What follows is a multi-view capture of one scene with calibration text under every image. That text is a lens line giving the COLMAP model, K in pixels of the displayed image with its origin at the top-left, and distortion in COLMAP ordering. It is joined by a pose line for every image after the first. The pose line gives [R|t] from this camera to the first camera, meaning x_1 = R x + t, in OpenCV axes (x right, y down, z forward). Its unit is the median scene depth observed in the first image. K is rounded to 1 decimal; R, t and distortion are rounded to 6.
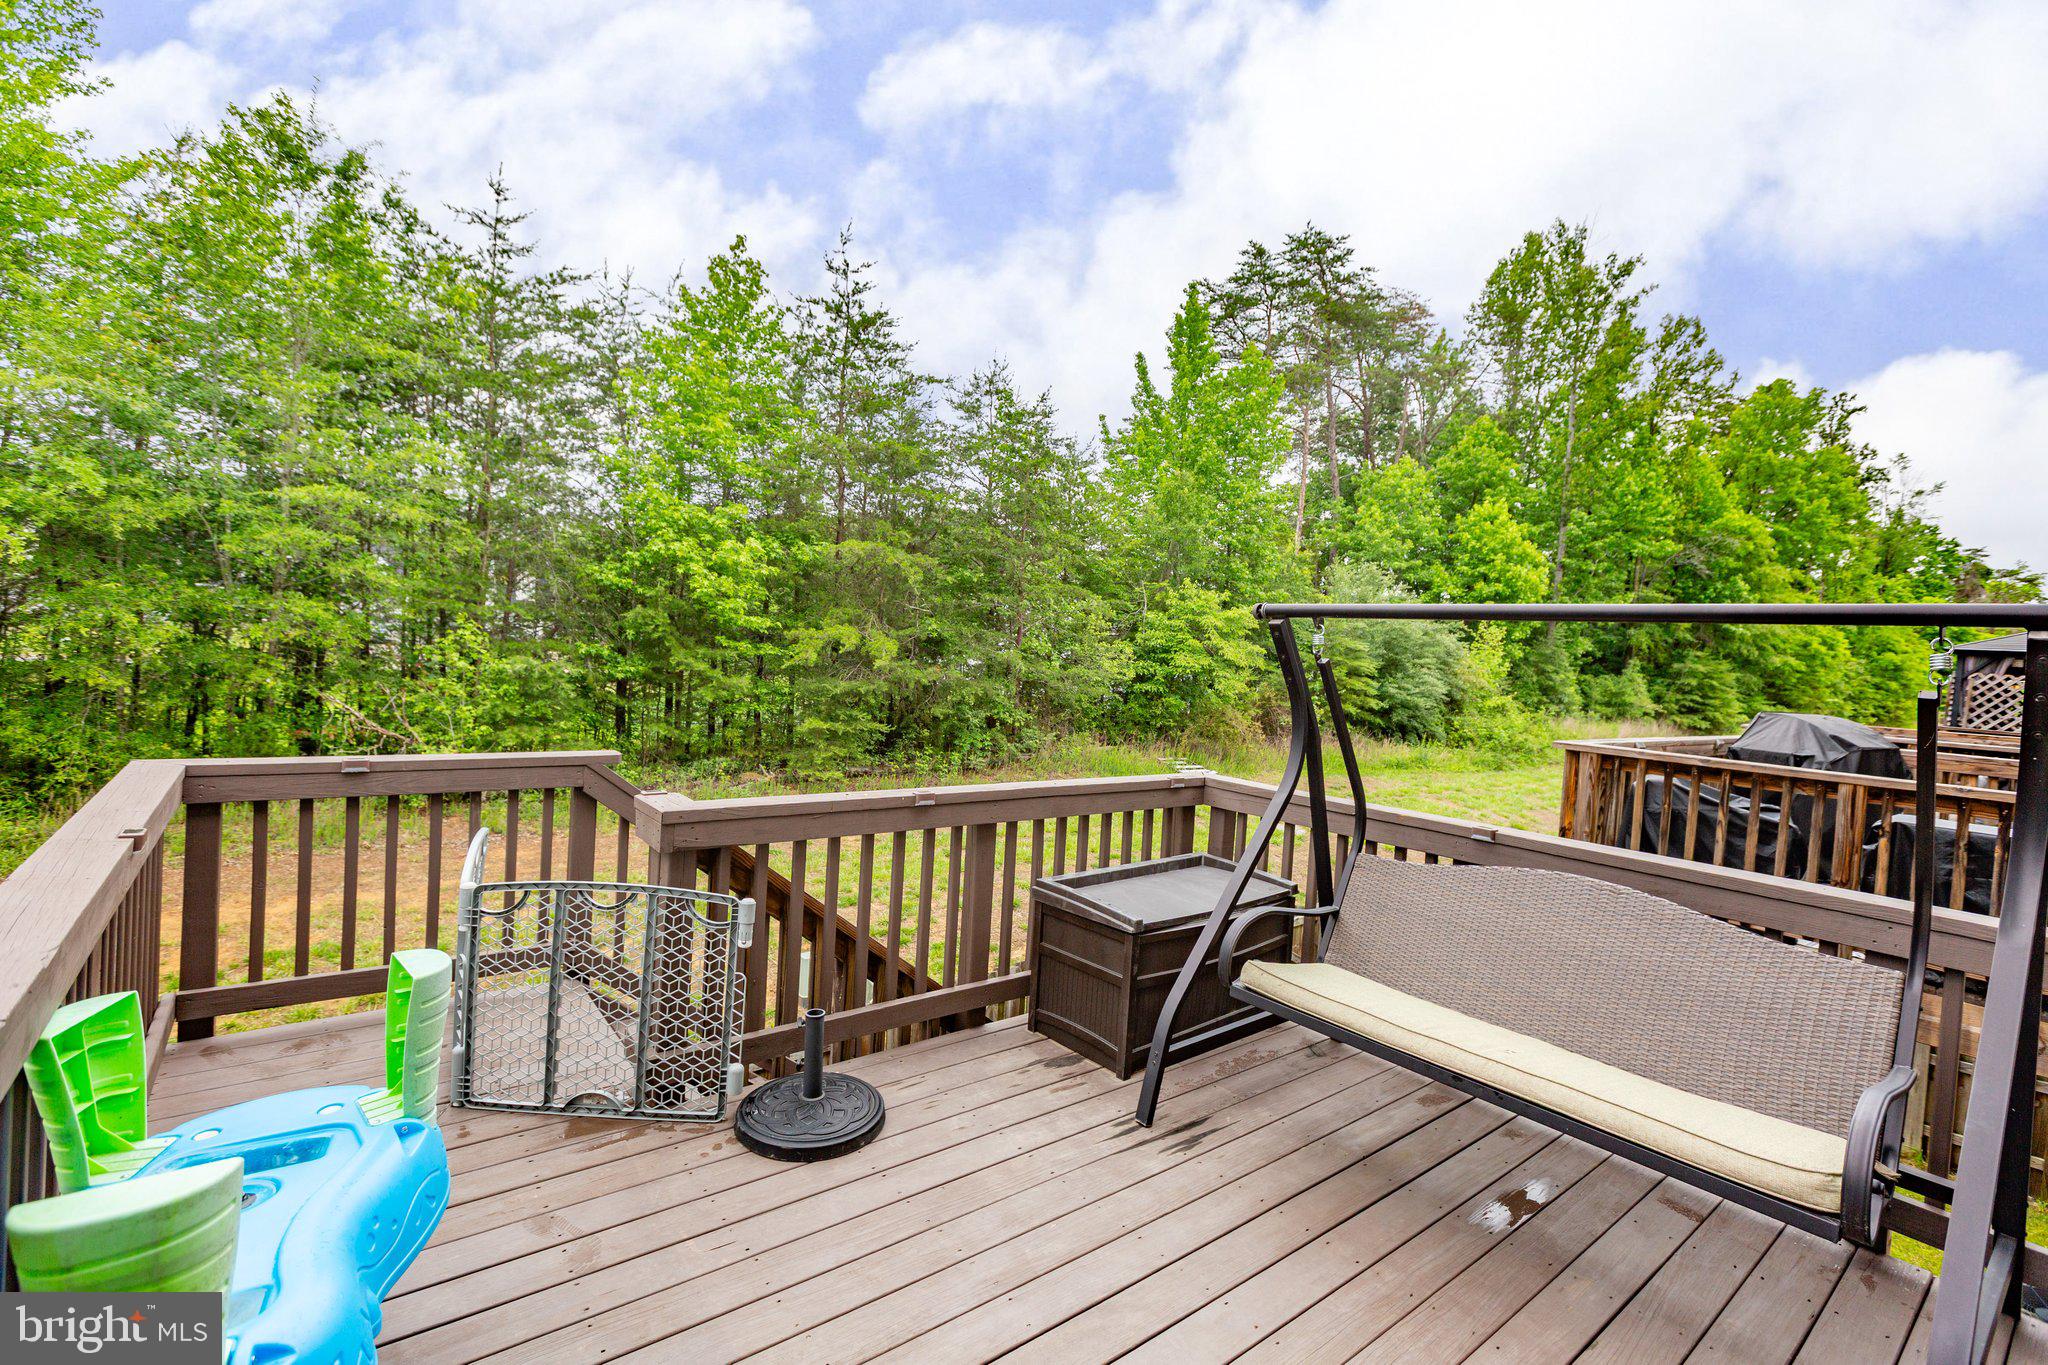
lens RADIAL K [[905.2, 0, 1020.7], [0, 905.2, 666.1], [0, 0, 1]] dist [-0.000251, -0.000846]
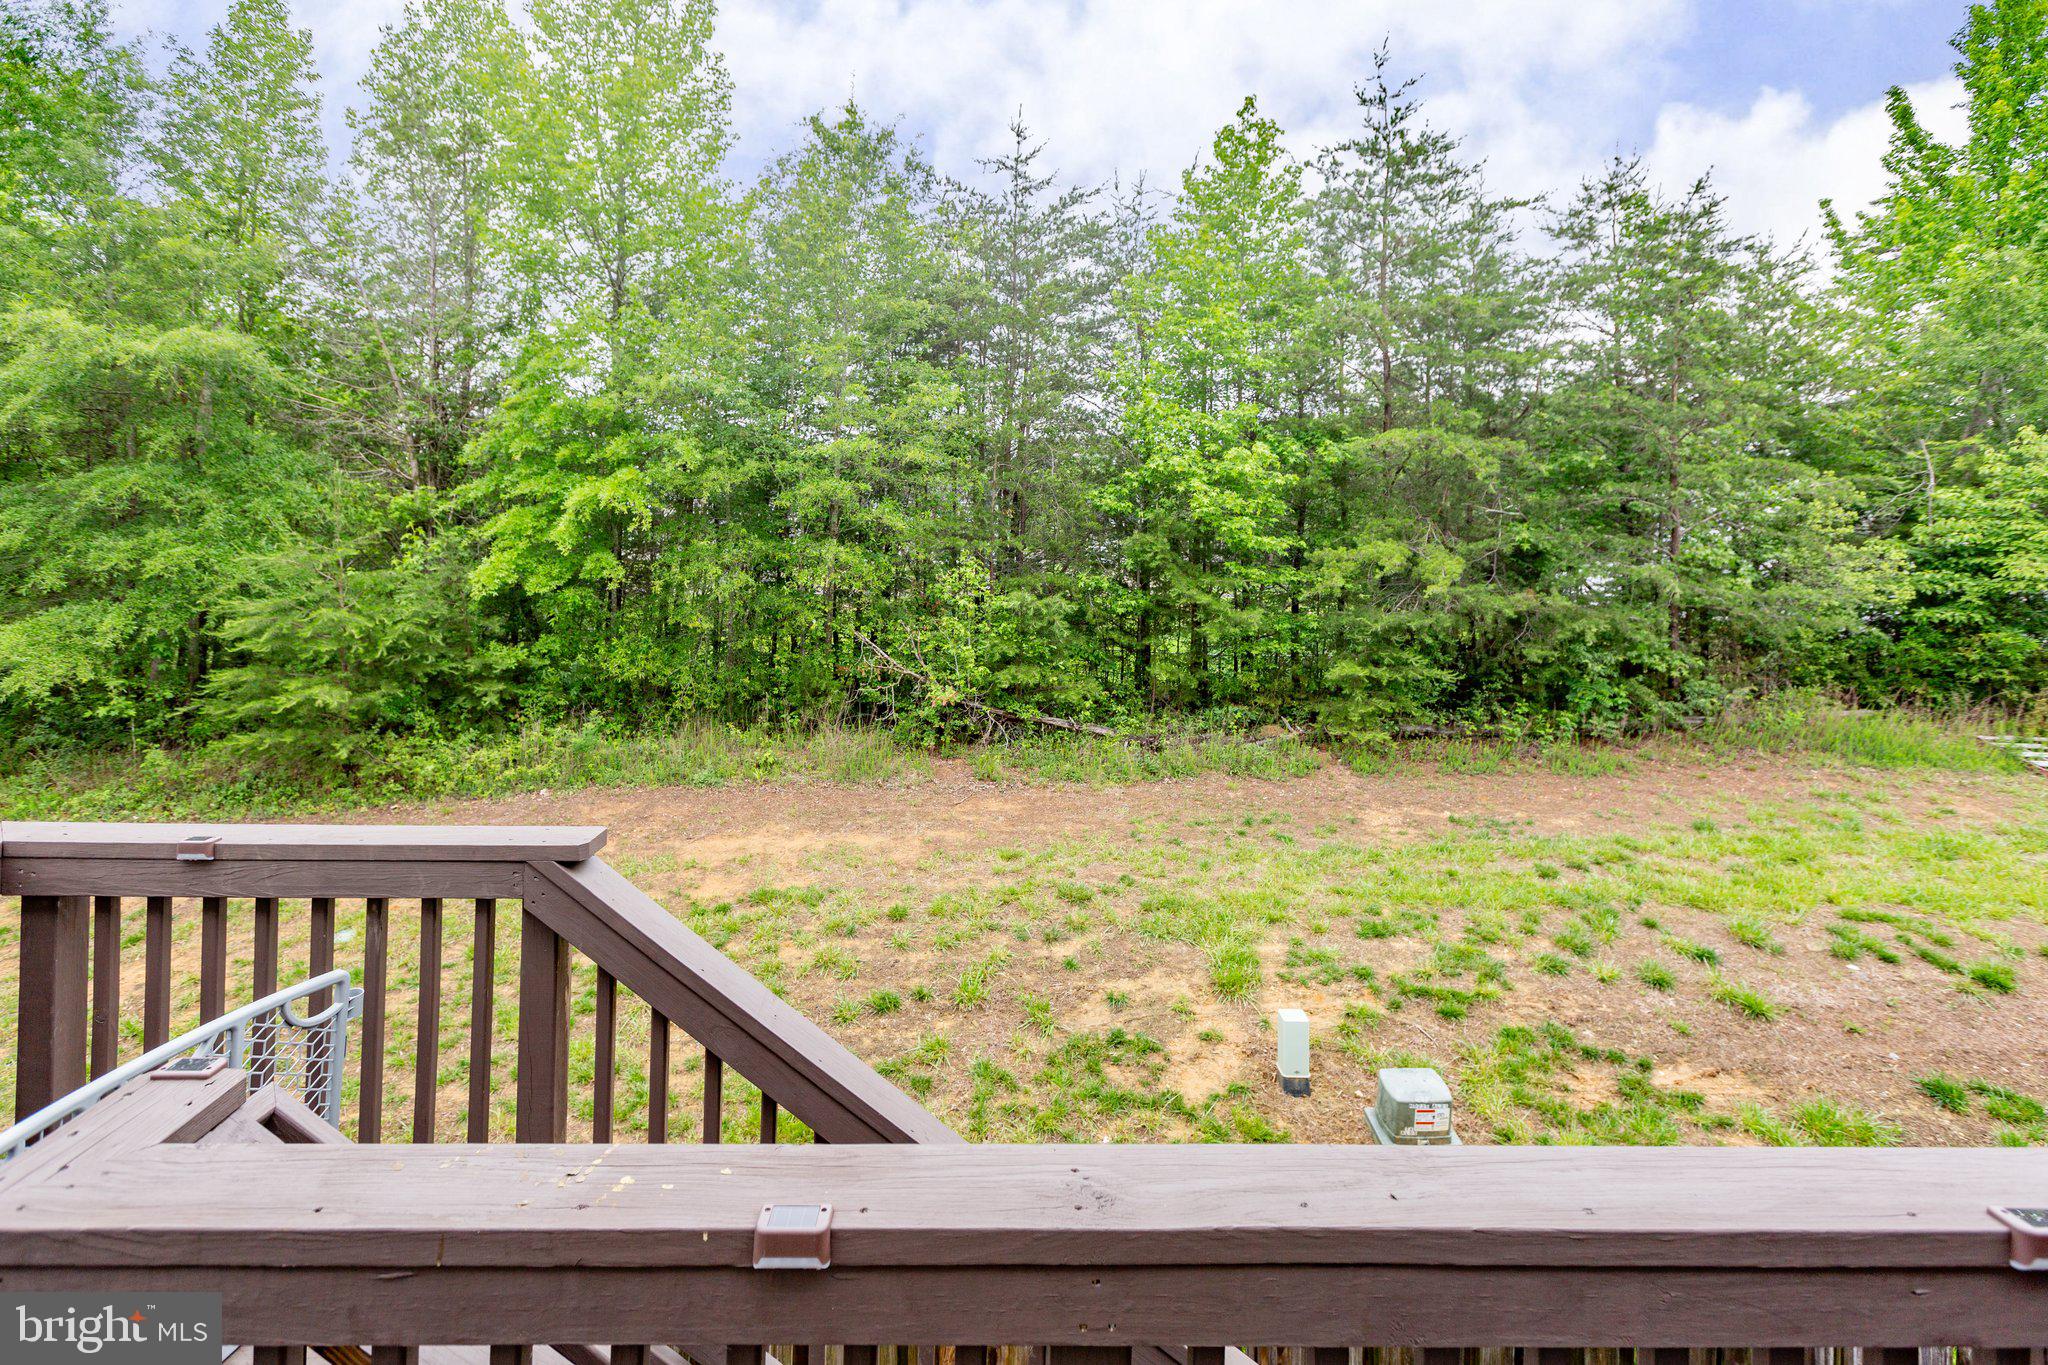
lens RADIAL K [[905.2, 0, 1030.8], [0, 905.2, 547.1], [0, 0, 1]] dist [-0.000251, -0.000846]
pose [[0.793537, -0.043892, -0.606937, 0.030264], [0.024707, 0.998897, -0.039934, -0.015308], [0.608020, 0.016694, 0.793746, 0.187852]]
